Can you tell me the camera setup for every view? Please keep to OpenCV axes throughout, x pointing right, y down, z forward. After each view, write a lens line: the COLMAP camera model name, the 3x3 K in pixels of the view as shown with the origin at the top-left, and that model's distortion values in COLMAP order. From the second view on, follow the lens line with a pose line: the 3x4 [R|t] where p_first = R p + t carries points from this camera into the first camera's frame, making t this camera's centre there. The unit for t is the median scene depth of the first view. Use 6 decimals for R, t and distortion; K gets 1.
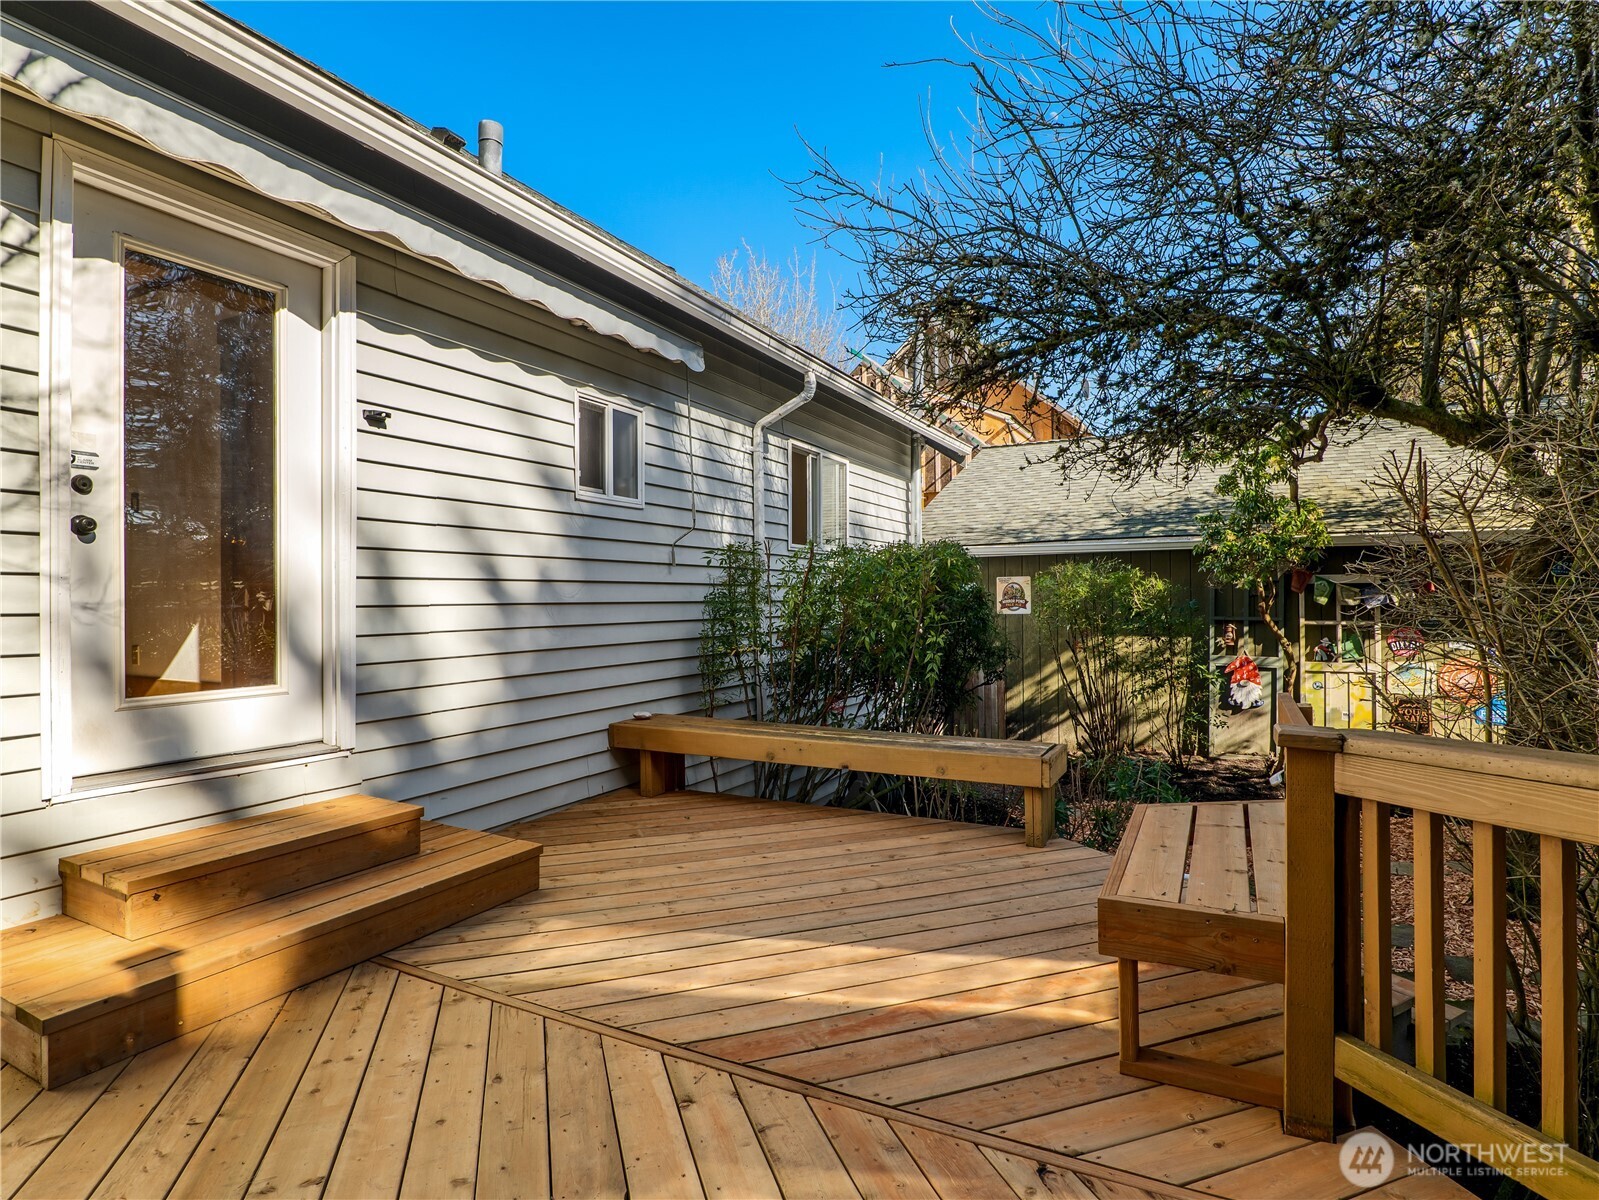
lens RADIAL K [[842.7, 0, 793.5], [0, 842.7, 599.8], [0, 0, 1]] dist [-0.020591, 0.005649]
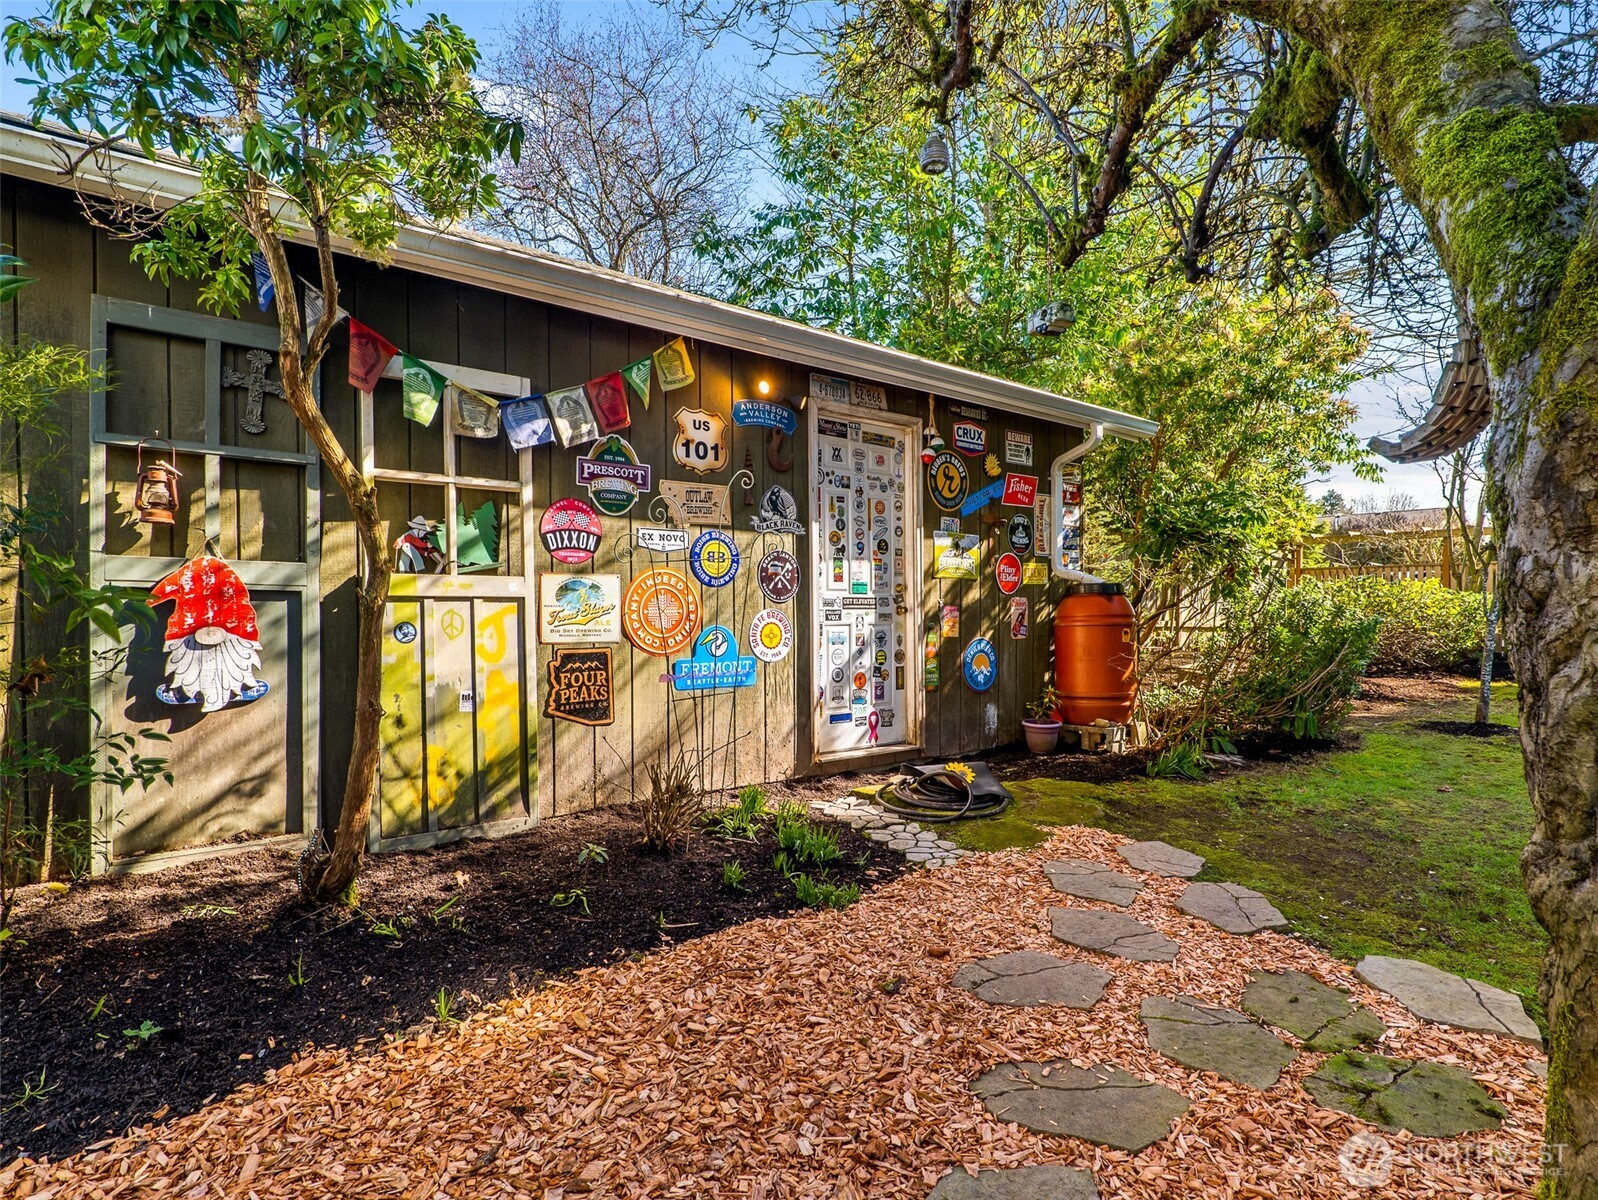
lens RADIAL K [[842.2, 0, 799.7], [0, 842.2, 632.0], [0, 0, 1]] dist [-0.020591, 0.005649]
pose [[0.401497, -0.018419, 0.915675, 0.629560], [-0.002754, 0.999769, 0.021318, 0.175032], [-0.915856, -0.011081, 0.401353, 1.252884]]
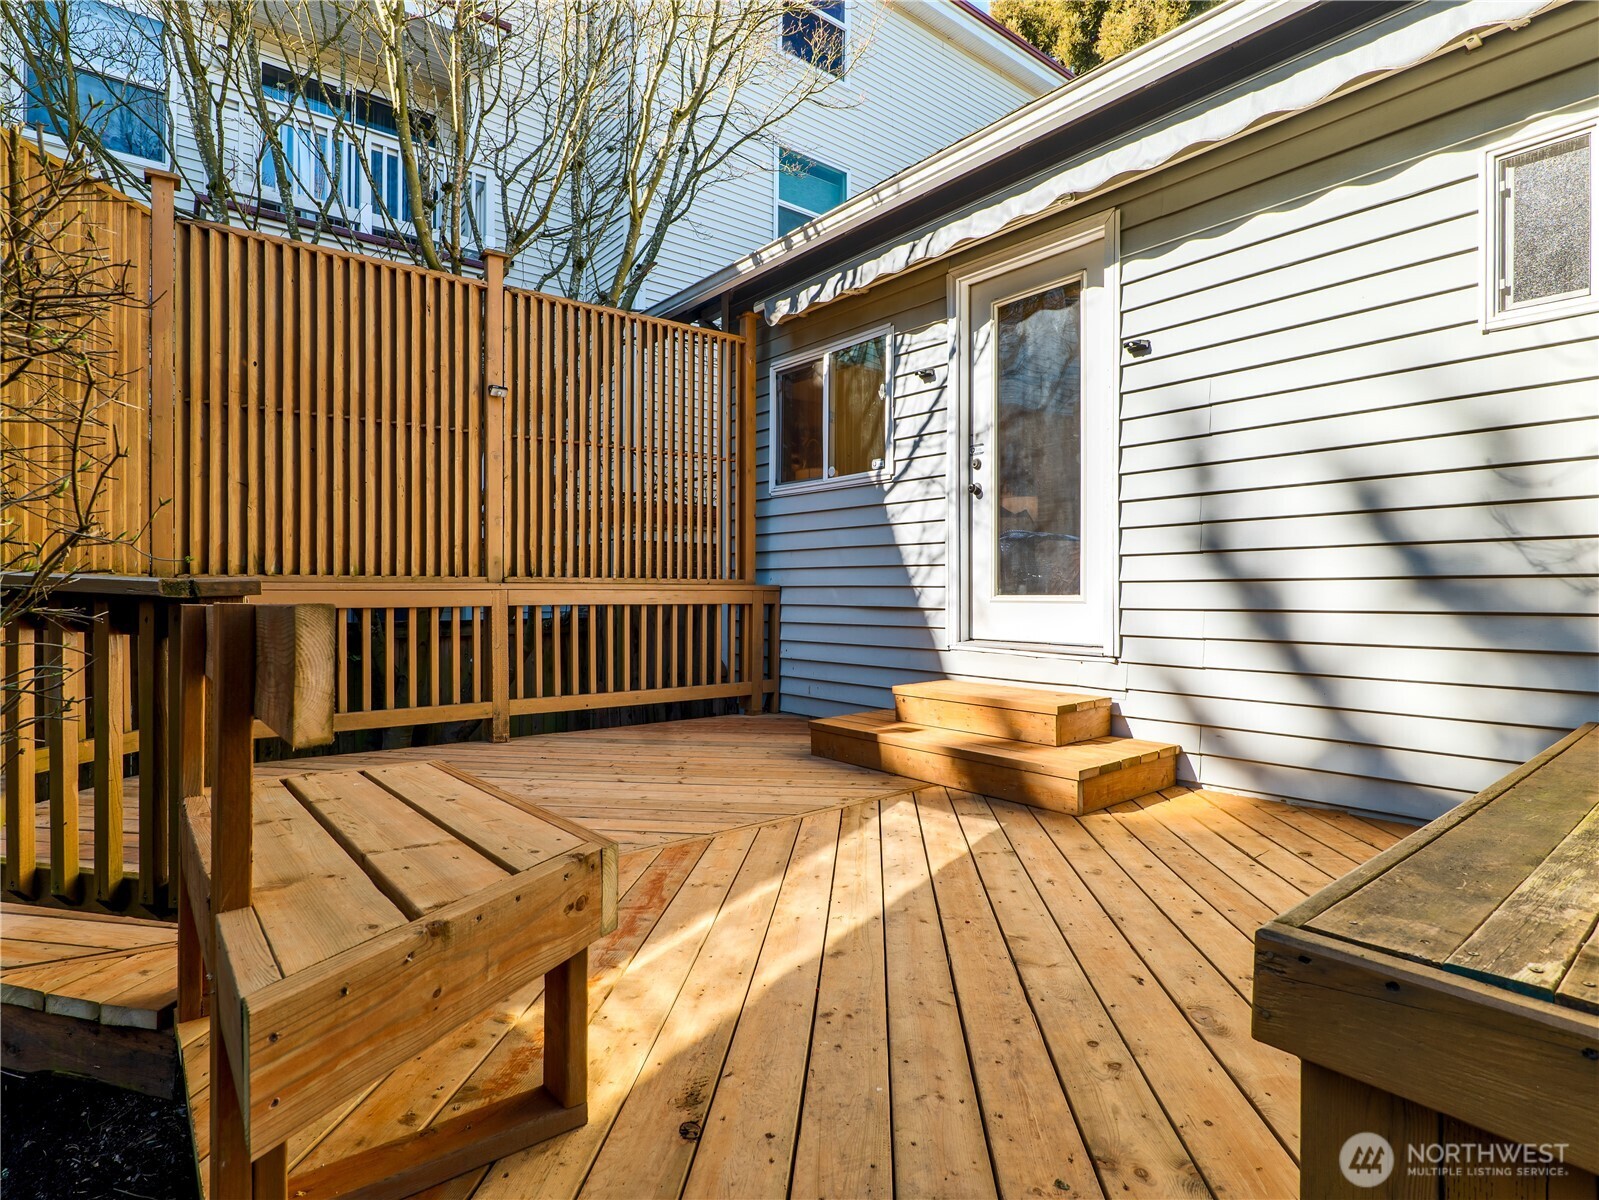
lens RADIAL K [[842.7, 0, 800.3], [0, 842.7, 598.8], [0, 0, 1]] dist [-0.020591, 0.005649]
pose [[-0.398014, 0.003461, -0.917373, 0.513876], [-0.005429, 0.999966, 0.006128, 0.075572], [0.917363, 0.007420, -0.397982, 0.835401]]
